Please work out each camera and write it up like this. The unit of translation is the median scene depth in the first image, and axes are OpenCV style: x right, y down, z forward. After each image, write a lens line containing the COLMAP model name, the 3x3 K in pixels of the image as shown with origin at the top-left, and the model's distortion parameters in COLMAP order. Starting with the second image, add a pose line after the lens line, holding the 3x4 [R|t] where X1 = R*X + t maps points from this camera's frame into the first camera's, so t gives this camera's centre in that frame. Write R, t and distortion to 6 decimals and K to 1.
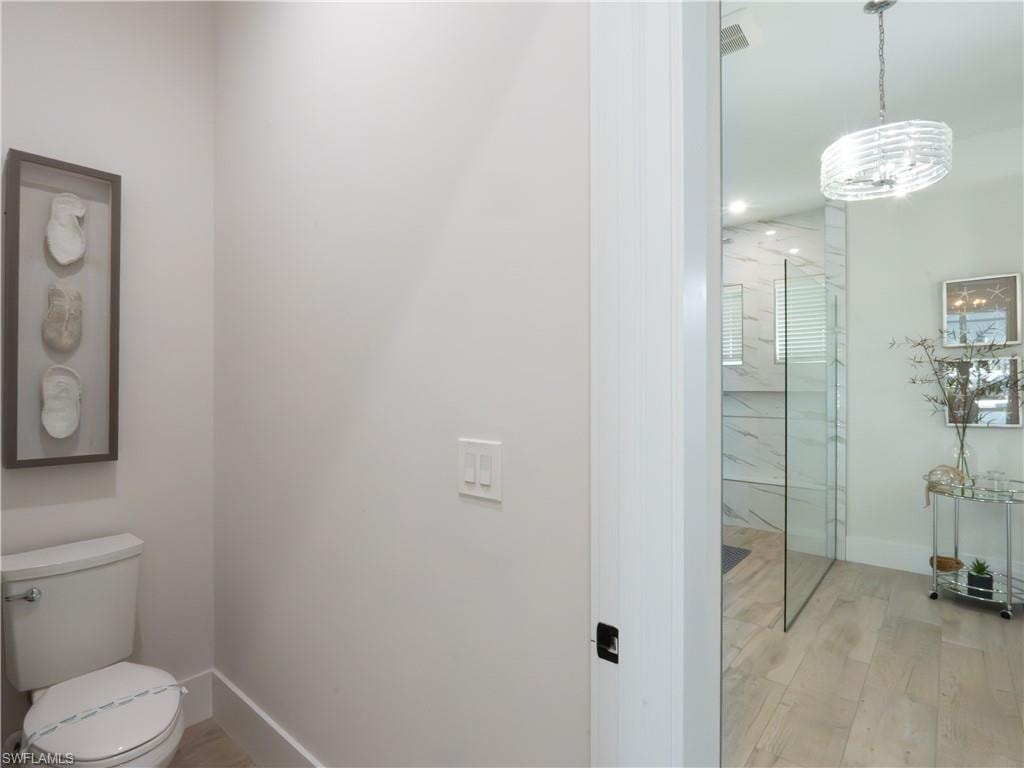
lens RADIAL K [[531.9, 0, 515.3], [0, 531.9, 384.7], [0, 0, 1]] dist [0.002318, 0.000558]
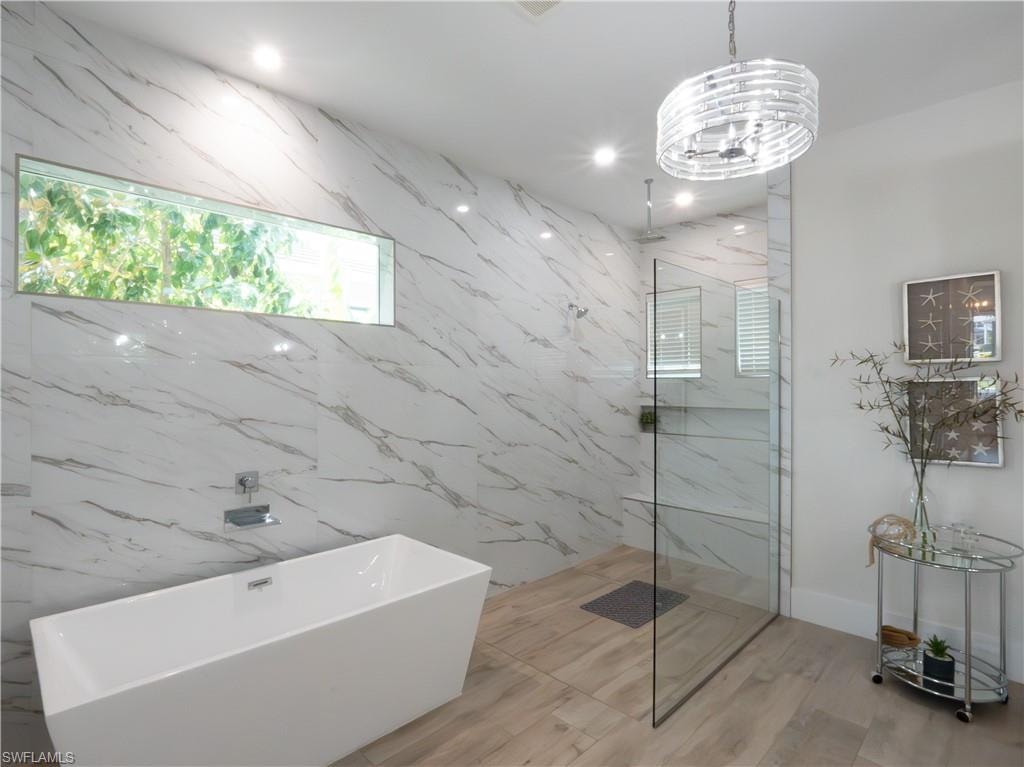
lens RADIAL K [[518.9, 0, 508.2], [0, 518.9, 384.4], [0, 0, 1]] dist [0.001916, -0.000761]
pose [[0.995435, 0.002123, -0.095422, 0.301122], [-0.002142, 0.999998, -0.000090, -0.039925], [0.095422, 0.000294, 0.995437, 0.172092]]
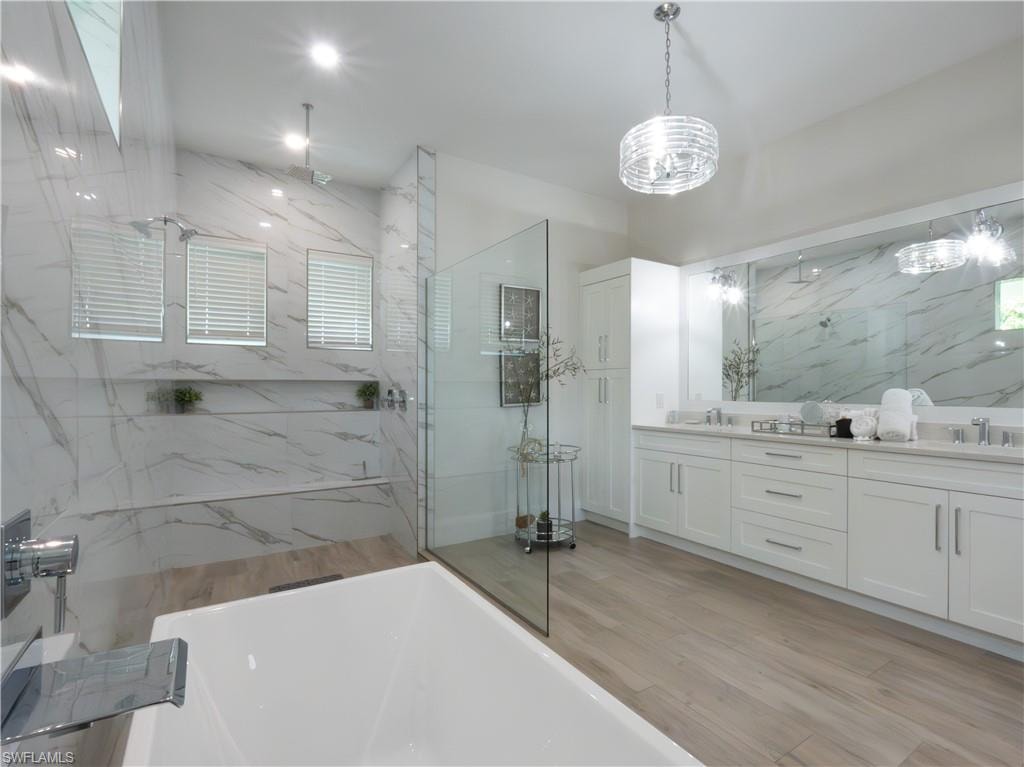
lens RADIAL K [[497.9, 0, 536.0], [0, 497.9, 382.9], [0, 0, 1]] dist [-0.016503, 0.000253]
pose [[0.291098, 0.006361, 0.956672, -0.247889], [0.001389, 0.999974, -0.007072, 0.035415], [-0.956692, 0.003388, 0.291081, 0.645807]]
